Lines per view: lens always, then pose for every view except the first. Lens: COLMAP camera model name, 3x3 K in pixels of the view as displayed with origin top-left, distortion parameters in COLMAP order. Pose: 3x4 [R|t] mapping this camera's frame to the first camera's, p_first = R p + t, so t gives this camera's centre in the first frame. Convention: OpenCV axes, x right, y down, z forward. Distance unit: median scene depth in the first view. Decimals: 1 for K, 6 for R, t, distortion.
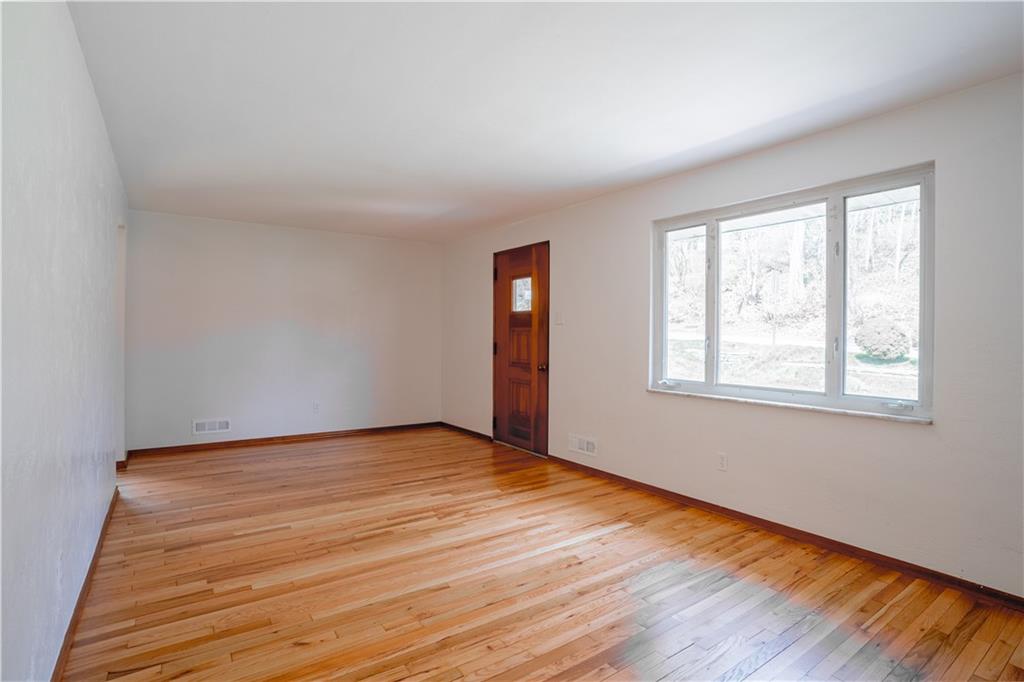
lens RADIAL K [[499.2, 0, 512.0], [0, 499.2, 341.0], [0, 0, 1]] dist [-0.084495, 0.039473]
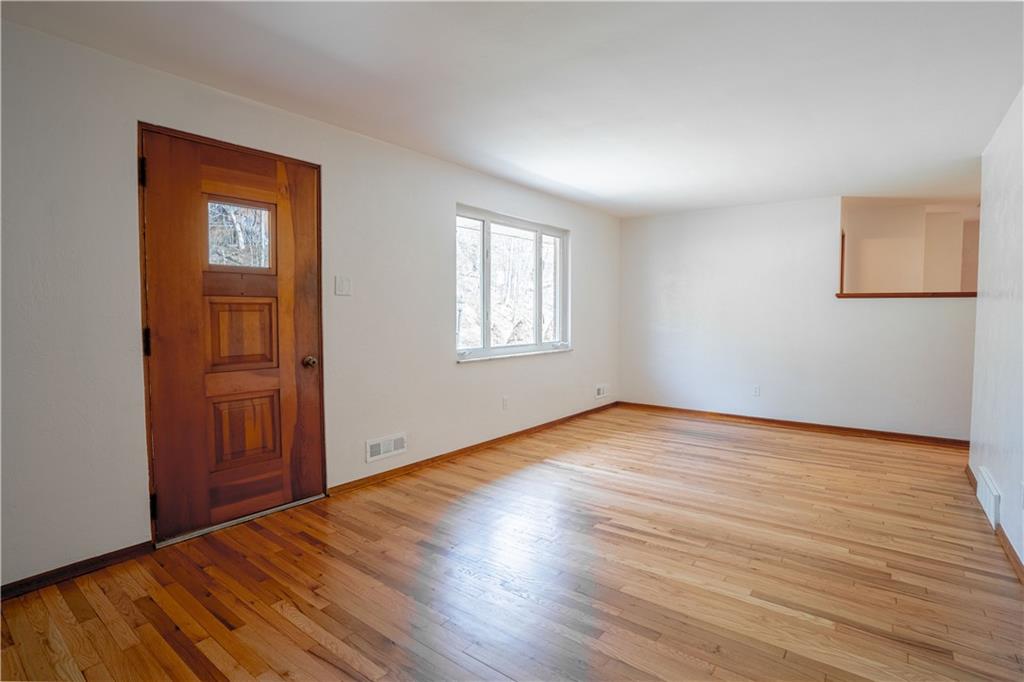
lens RADIAL K [[499.2, 0, 512.0], [0, 499.2, 341.0], [0, 0, 1]] dist [-0.084495, 0.039473]
pose [[-0.281274, -0.064756, 0.957440, -0.895406], [0.005538, 0.997594, 0.069098, -0.022283], [-0.959612, 0.024738, -0.280239, 1.360519]]
